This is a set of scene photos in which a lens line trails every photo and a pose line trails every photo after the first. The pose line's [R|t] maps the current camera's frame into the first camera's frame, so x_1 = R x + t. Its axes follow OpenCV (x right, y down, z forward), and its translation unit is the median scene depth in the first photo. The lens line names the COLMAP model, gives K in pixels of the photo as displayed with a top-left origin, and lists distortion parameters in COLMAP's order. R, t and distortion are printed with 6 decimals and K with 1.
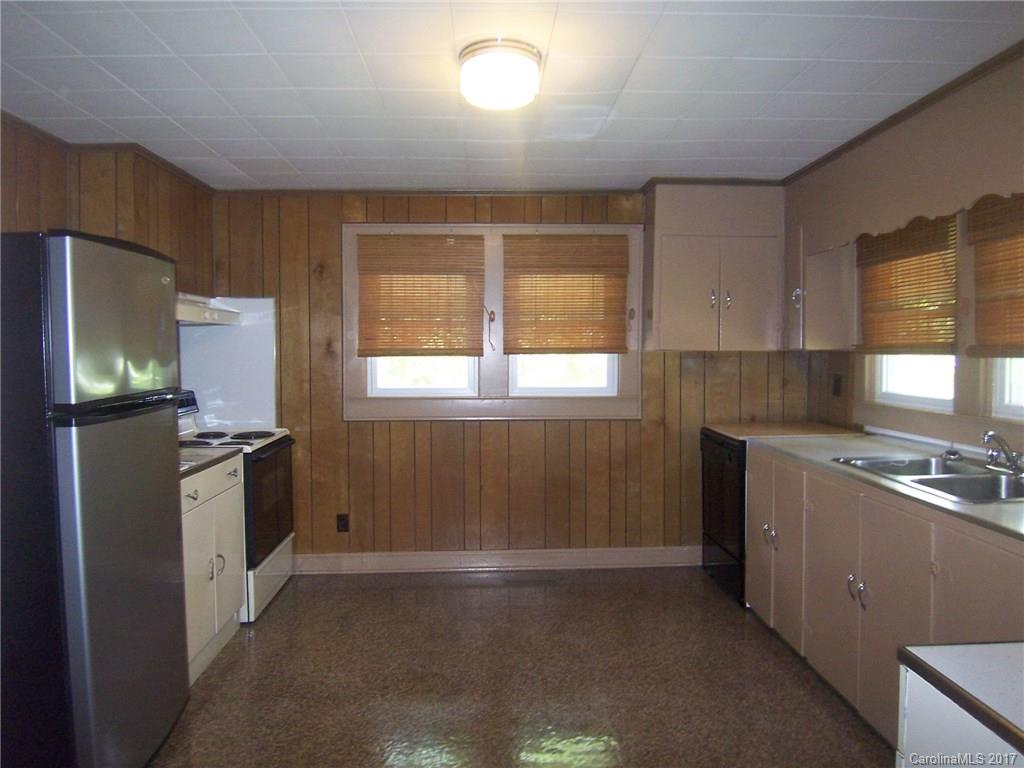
lens RADIAL K [[696.6, 0, 509.0], [0, 696.6, 377.2], [0, 0, 1]] dist [-0.011978, -0.034207]
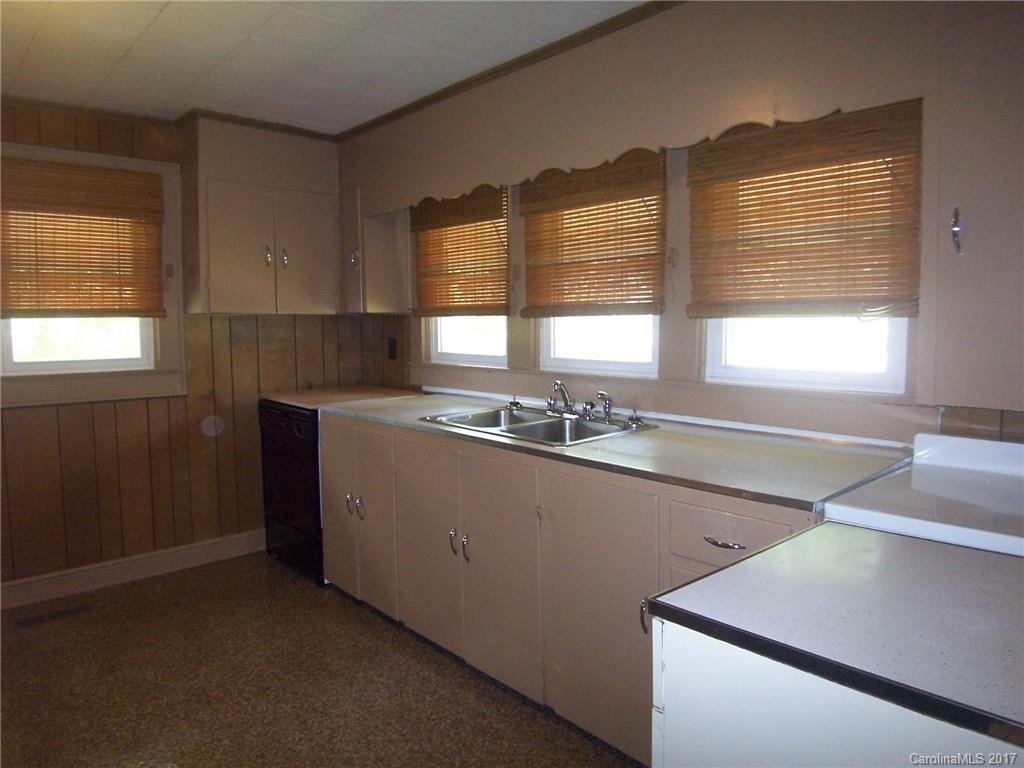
lens RADIAL K [[696.6, 0, 509.0], [0, 696.6, 377.2], [0, 0, 1]] dist [-0.011978, -0.034207]
pose [[0.769758, -0.052106, 0.636206, -0.053183], [0.026547, 0.998414, 0.049652, 0.008269], [-0.637784, -0.021330, 0.769920, 0.109669]]
